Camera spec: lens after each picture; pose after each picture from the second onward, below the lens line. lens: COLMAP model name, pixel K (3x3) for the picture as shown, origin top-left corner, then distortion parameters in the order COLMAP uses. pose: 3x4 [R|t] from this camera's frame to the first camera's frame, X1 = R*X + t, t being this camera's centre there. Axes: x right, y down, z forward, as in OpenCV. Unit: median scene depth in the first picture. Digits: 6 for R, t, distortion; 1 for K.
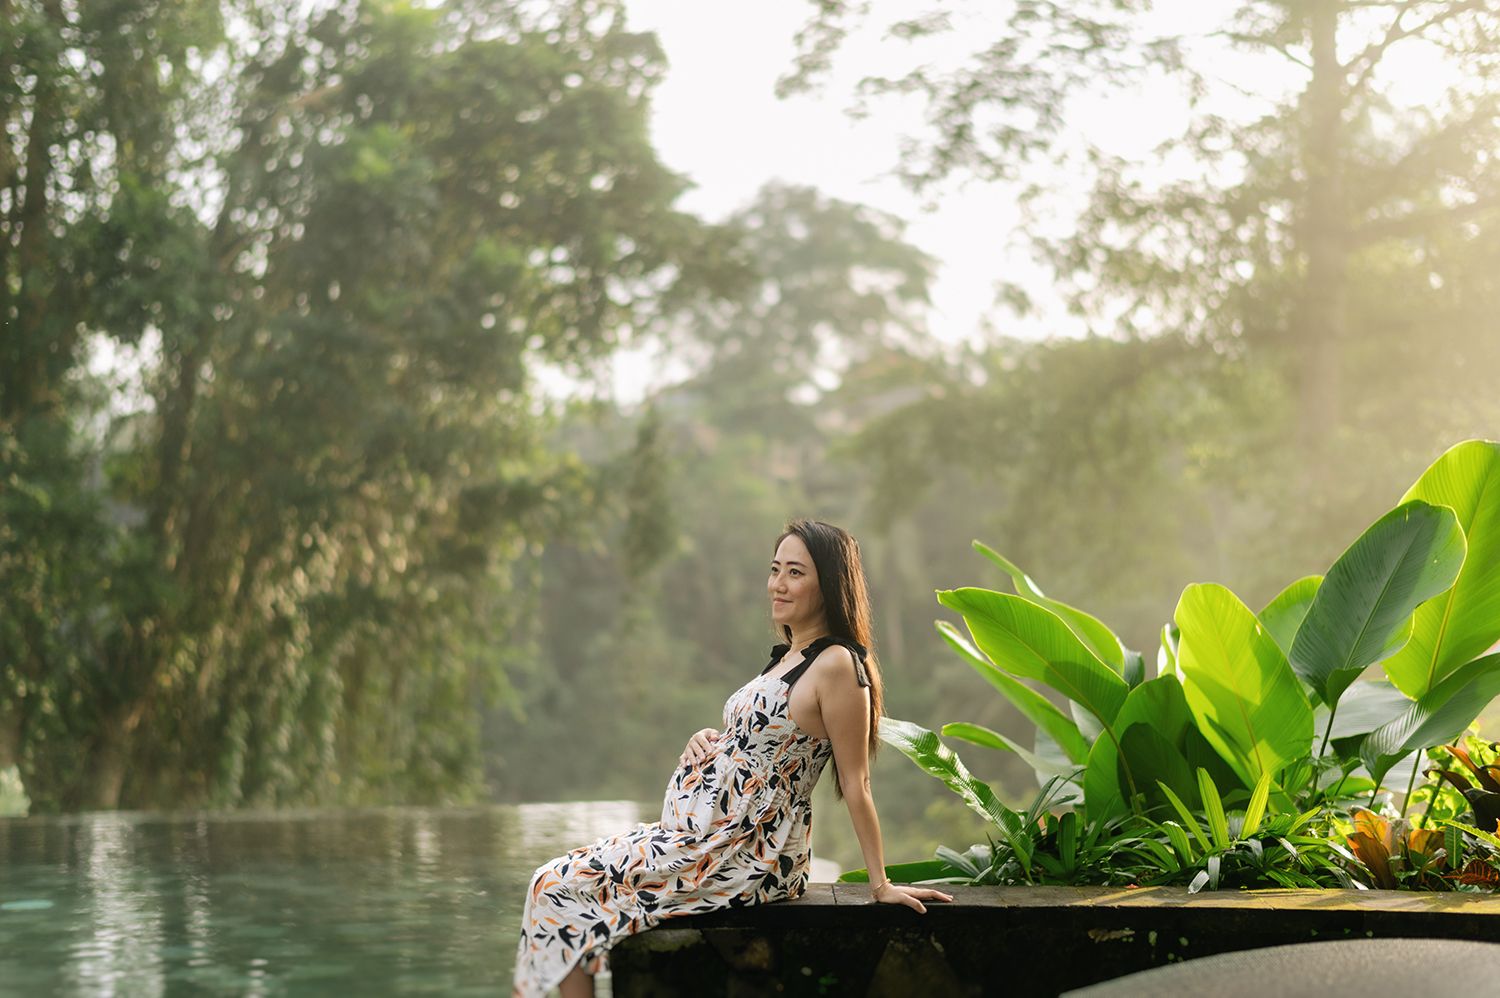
lens RADIAL K [[2457.7, 0, 750.0], [0, 2457.7, 499.0], [0, 0, 1]] dist [0.178075, -0.115127]
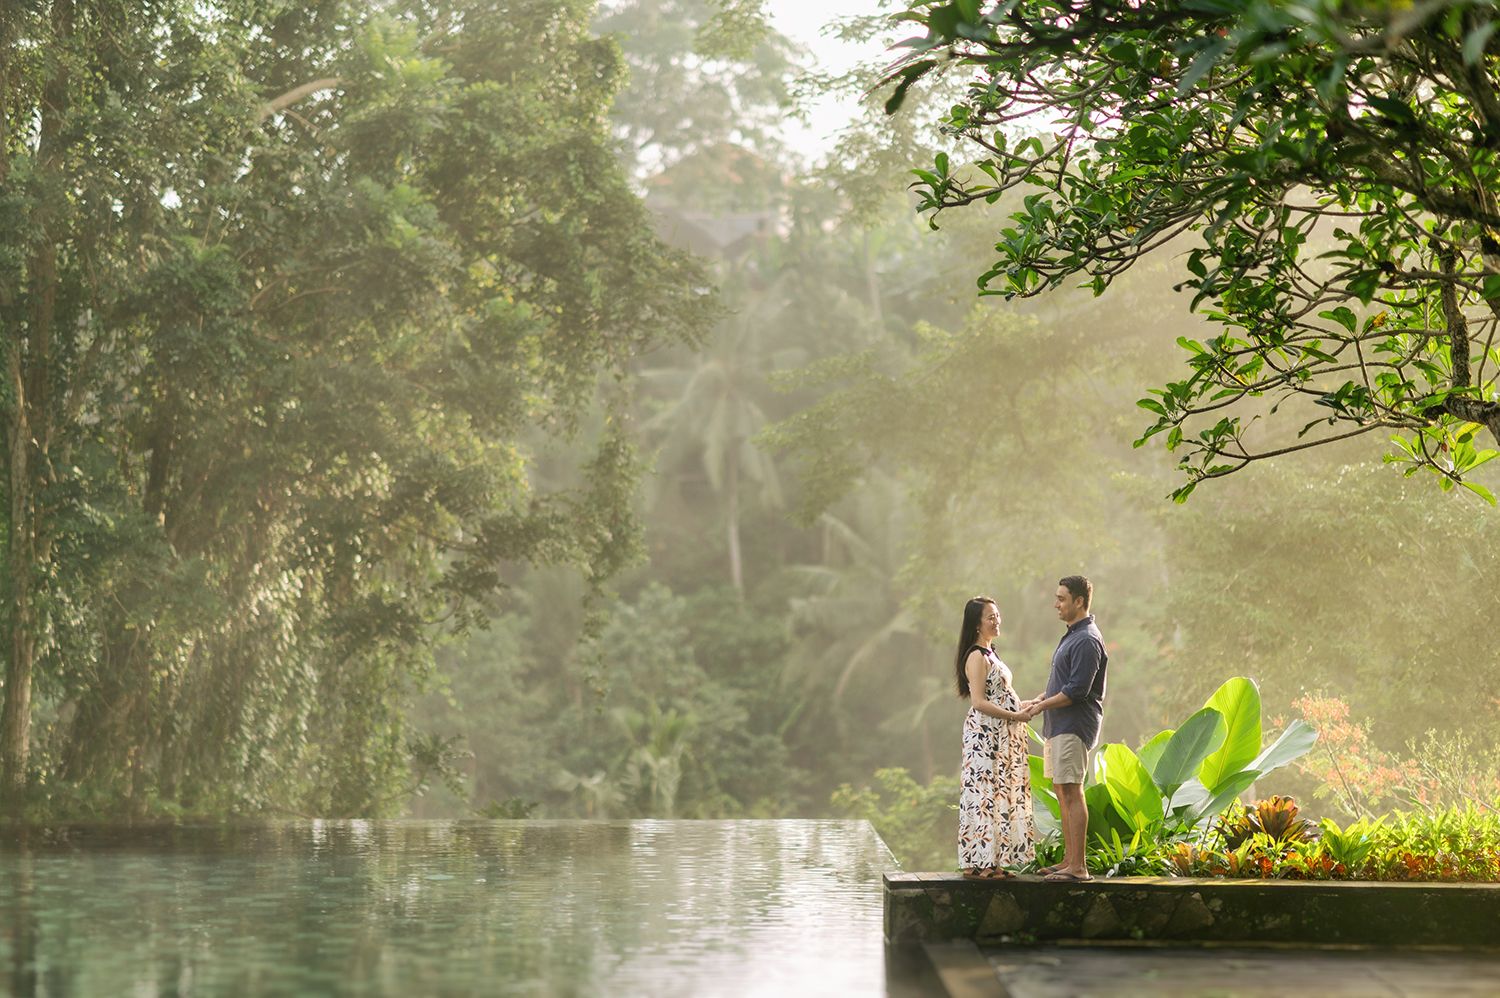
lens RADIAL K [[3535.1, 0, 750.0], [0, 3535.1, 499.0], [0, 0, 1]] dist [0.089702, 0.055181]
pose [[0.997022, 0.021668, 0.074016, -0.111527], [-0.025400, 0.998433, 0.049860, -0.096180], [-0.072820, -0.051592, 0.996010, -0.617196]]
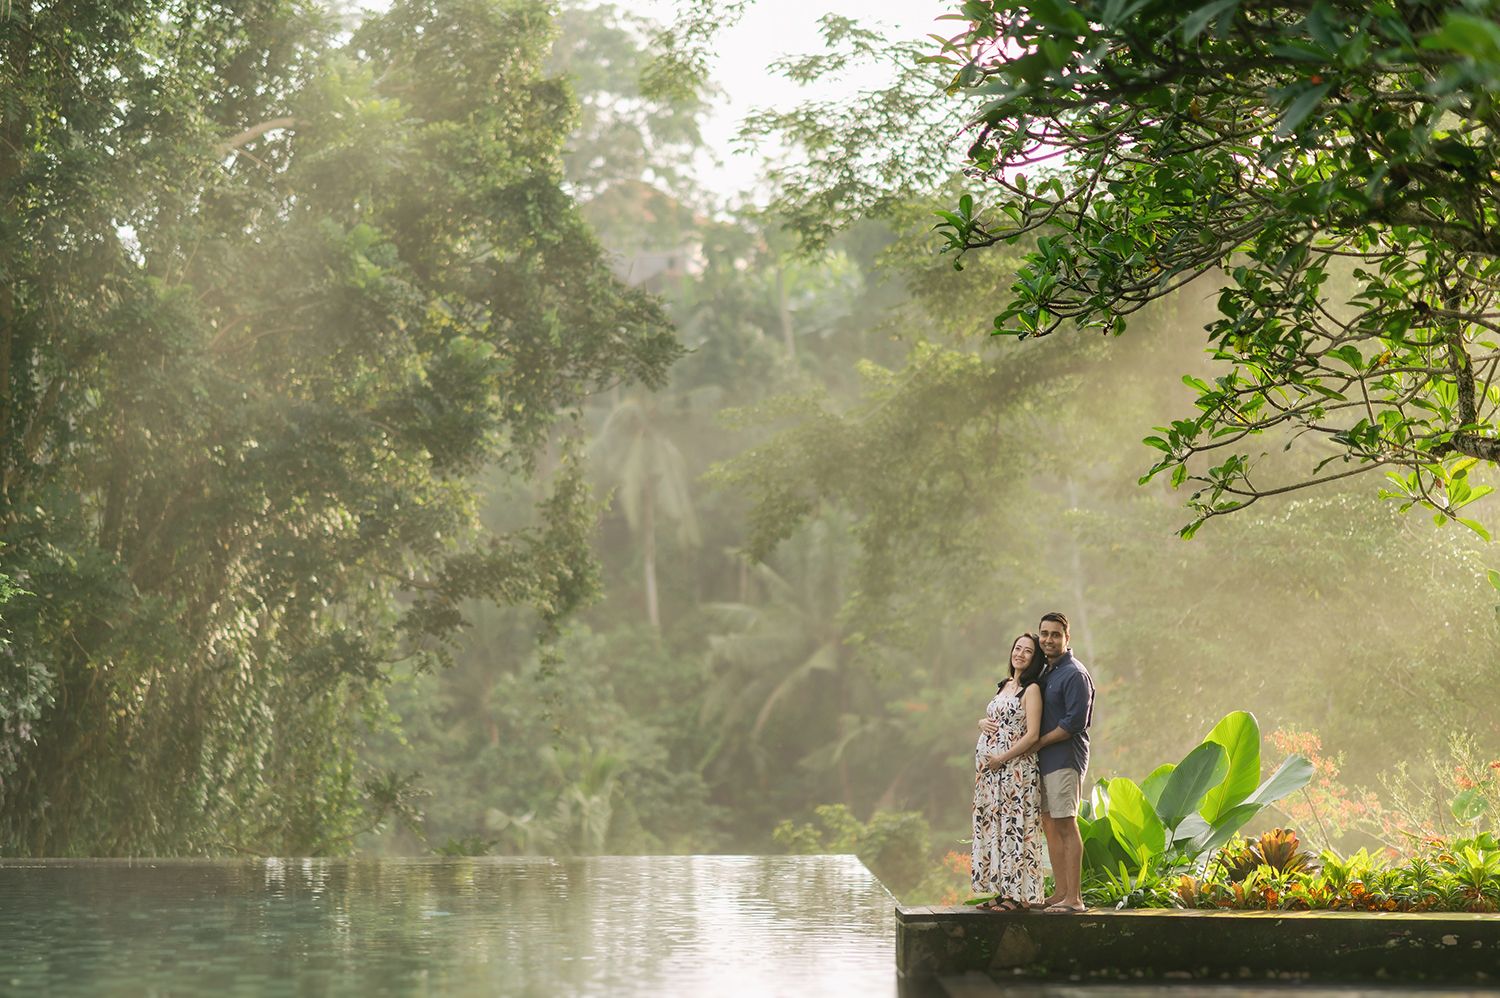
lens RADIAL K [[3535.1, 0, 750.0], [0, 3535.1, 499.0], [0, 0, 1]] dist [0.089702, 0.055181]
pose [[0.994685, 0.019527, 0.101095, -0.139202], [-0.023534, 0.998978, 0.038600, -0.095994], [-0.100238, -0.040774, 0.994128, -0.623678]]
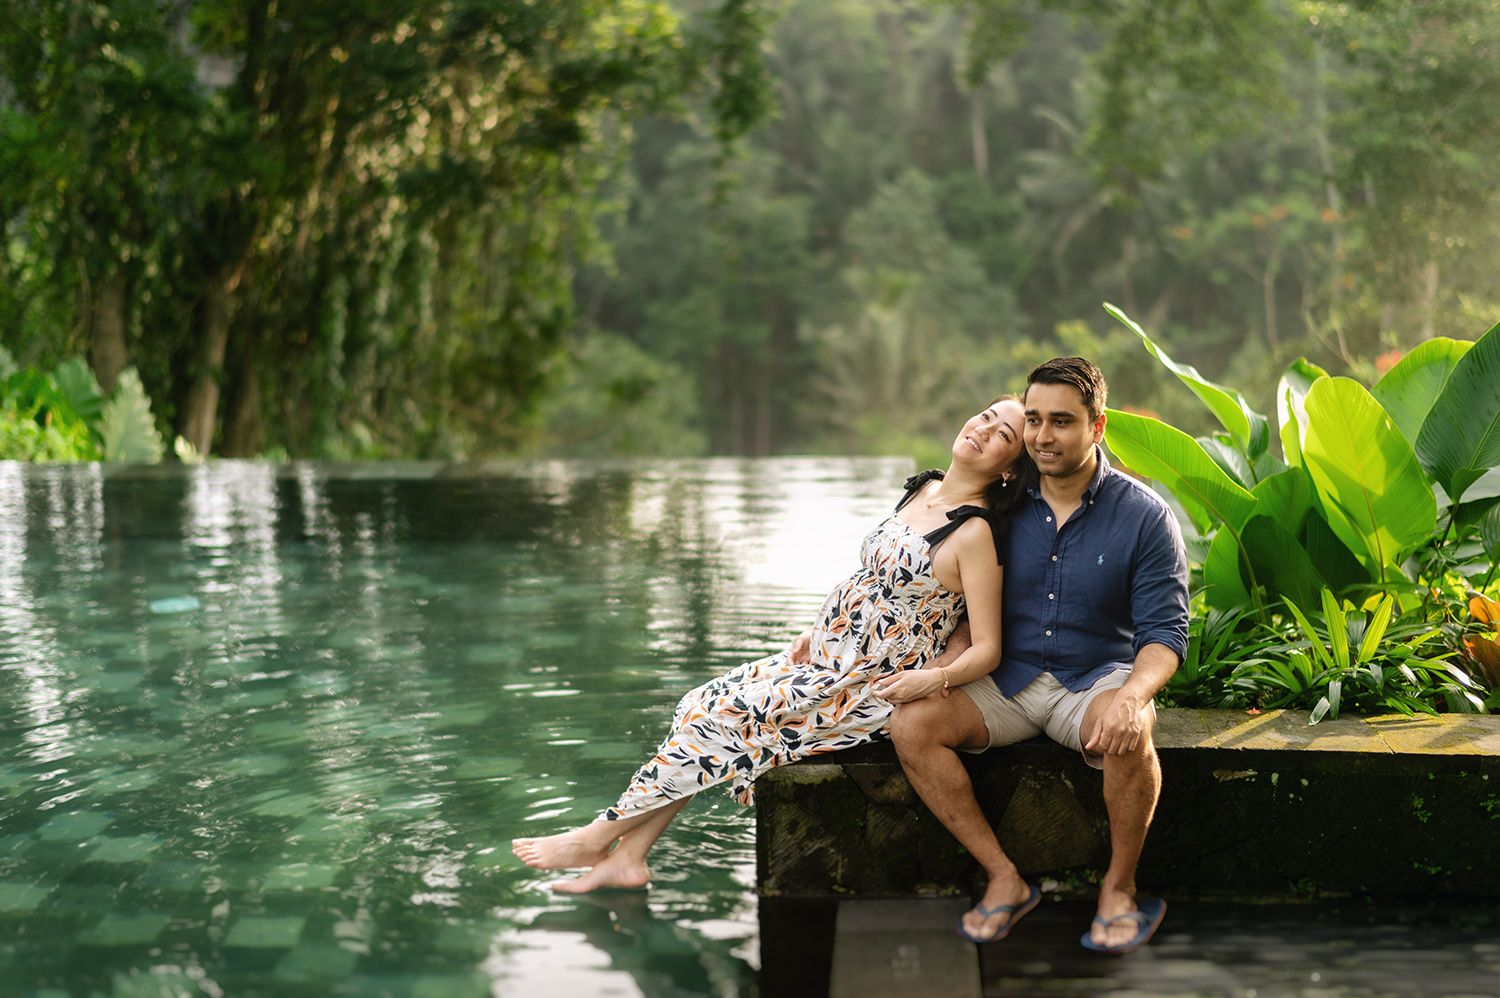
lens RADIAL K [[2457.7, 0, 750.0], [0, 2457.7, 499.0], [0, 0, 1]] dist [0.178075, -0.115127]
pose [[0.999479, 0.008348, -0.031164, -0.006174], [-0.001851, 0.979192, 0.202927, -0.033906], [0.032209, -0.202764, 0.978698, -0.001885]]
